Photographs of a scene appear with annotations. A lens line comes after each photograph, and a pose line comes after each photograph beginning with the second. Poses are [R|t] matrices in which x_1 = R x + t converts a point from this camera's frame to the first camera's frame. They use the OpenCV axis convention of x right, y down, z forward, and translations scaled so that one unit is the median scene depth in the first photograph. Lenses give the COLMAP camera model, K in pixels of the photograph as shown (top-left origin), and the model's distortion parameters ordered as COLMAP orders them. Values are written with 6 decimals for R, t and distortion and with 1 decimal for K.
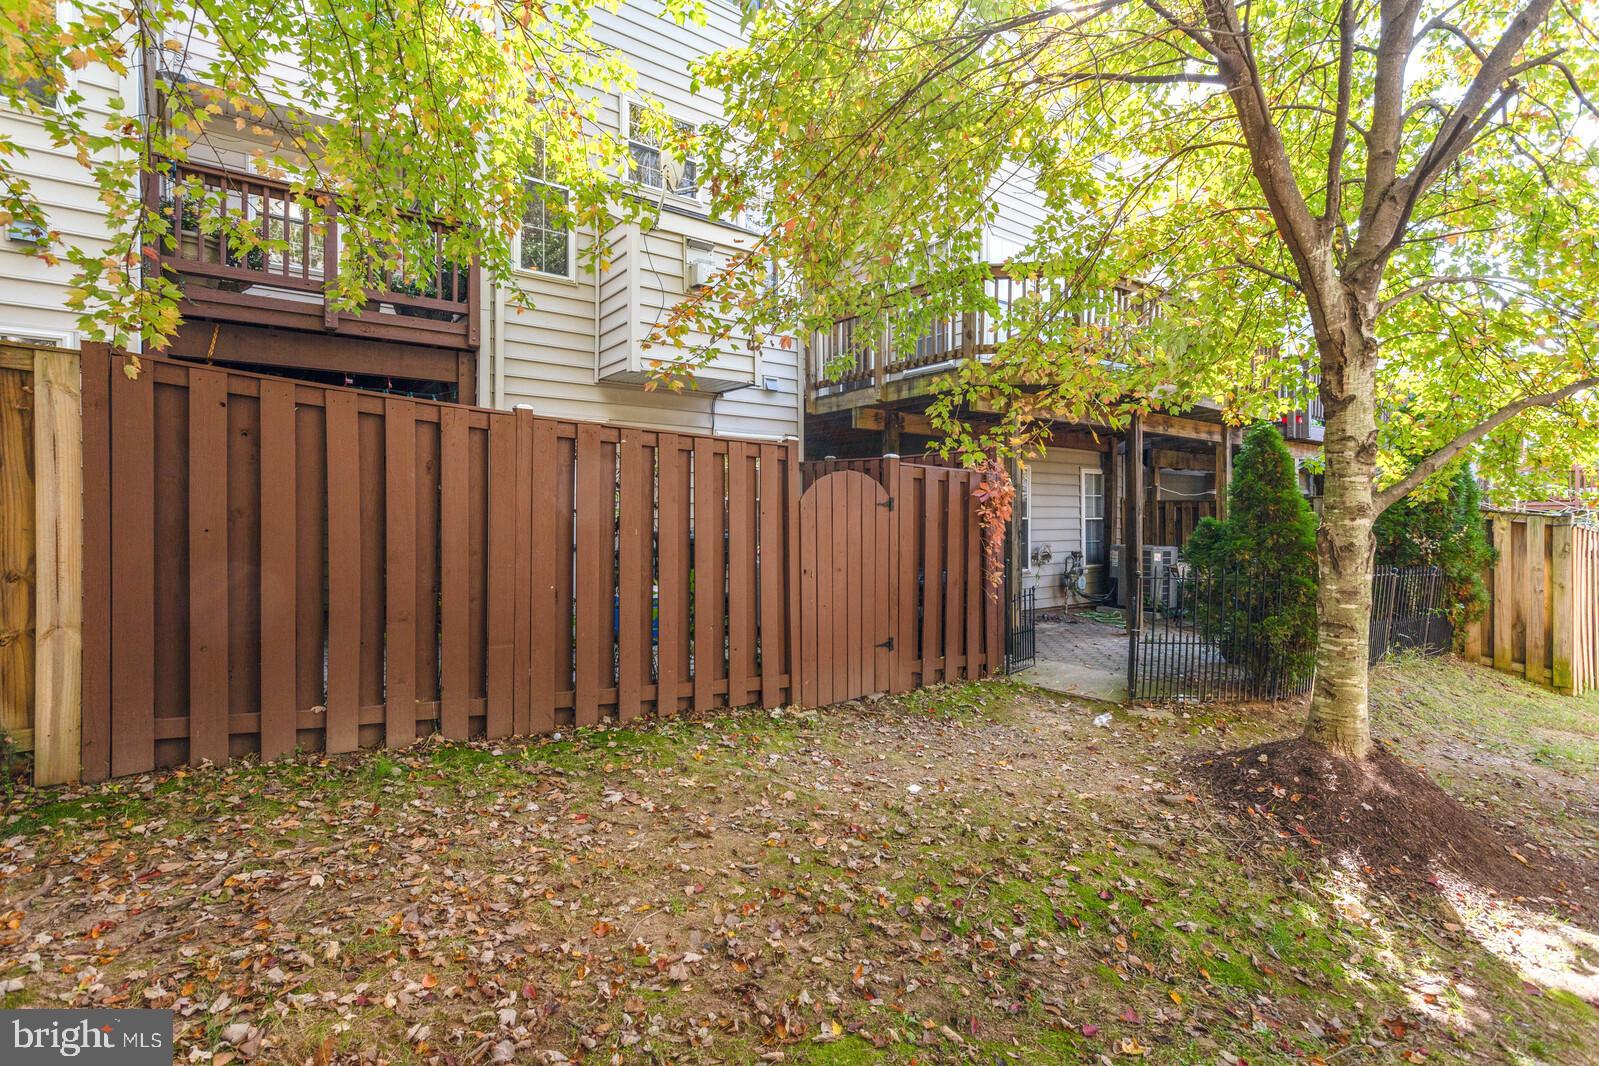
lens RADIAL K [[766.9, 0, 797.3], [0, 766.9, 526.3], [0, 0, 1]] dist [0.003326, 0.001009]
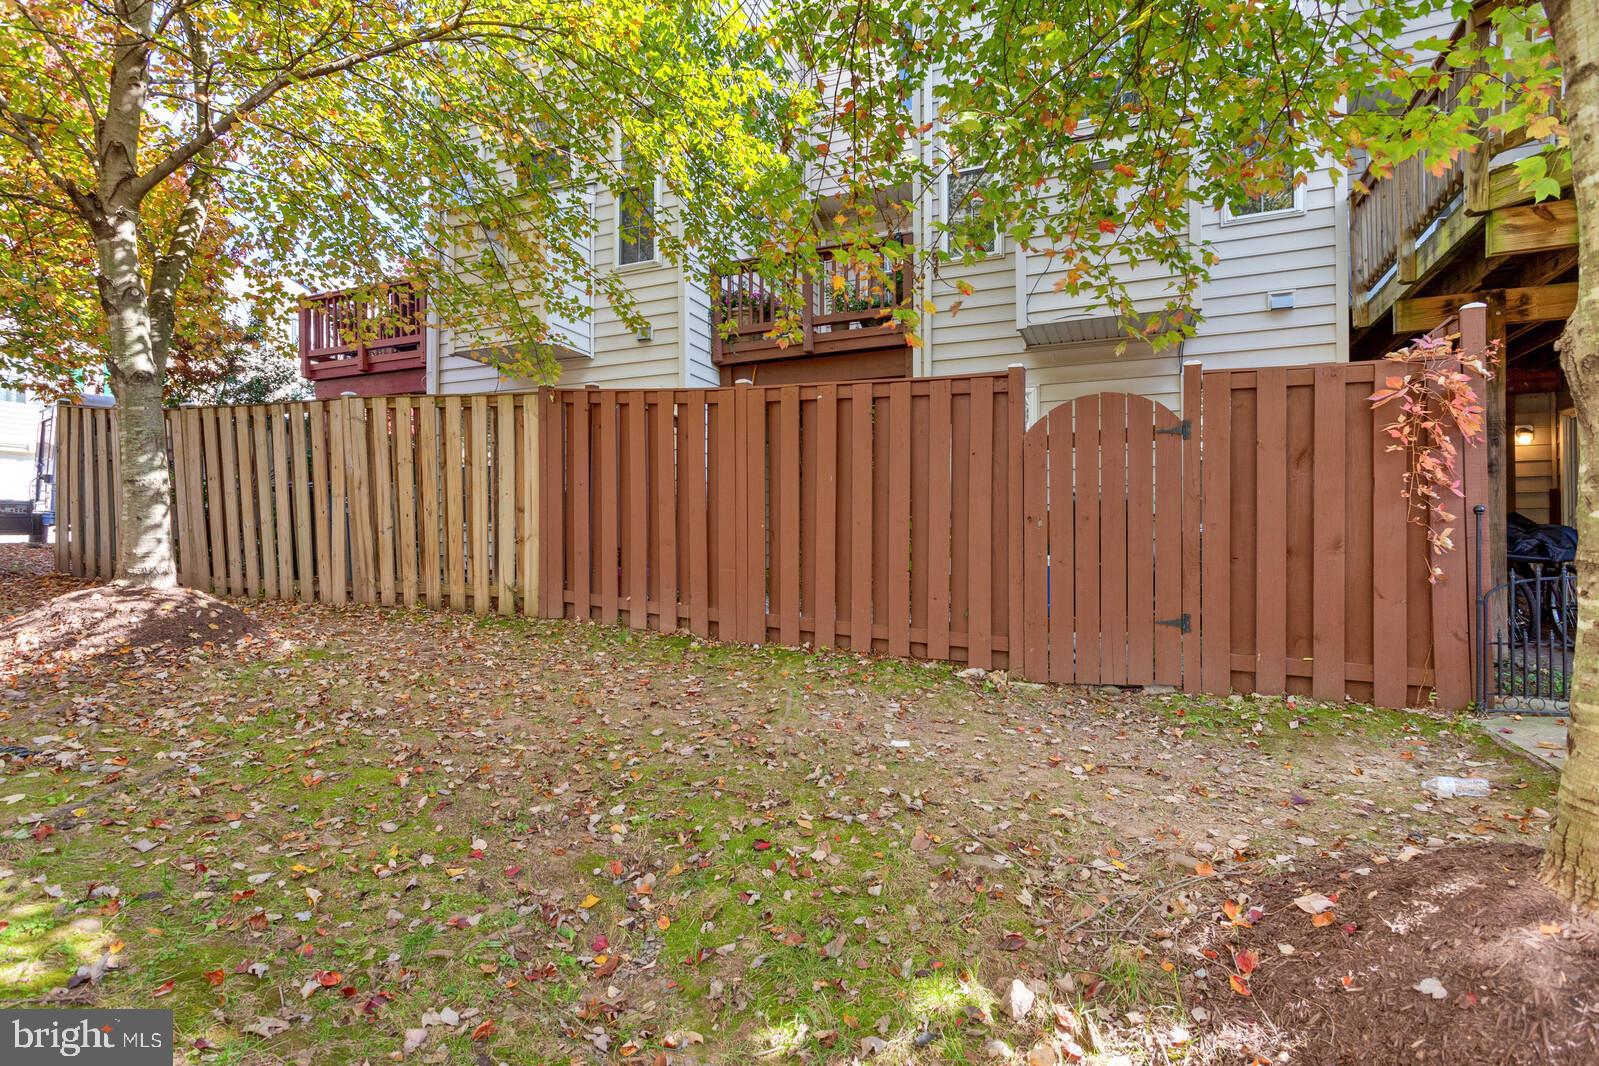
lens RADIAL K [[766.9, 0, 797.3], [0, 766.9, 526.3], [0, 0, 1]] dist [0.003326, 0.001009]
pose [[0.543486, -0.004689, -0.839405, 0.469420], [0.004168, 0.999987, -0.002888, 0.050879], [0.839408, -0.001929, 0.543499, 0.233013]]
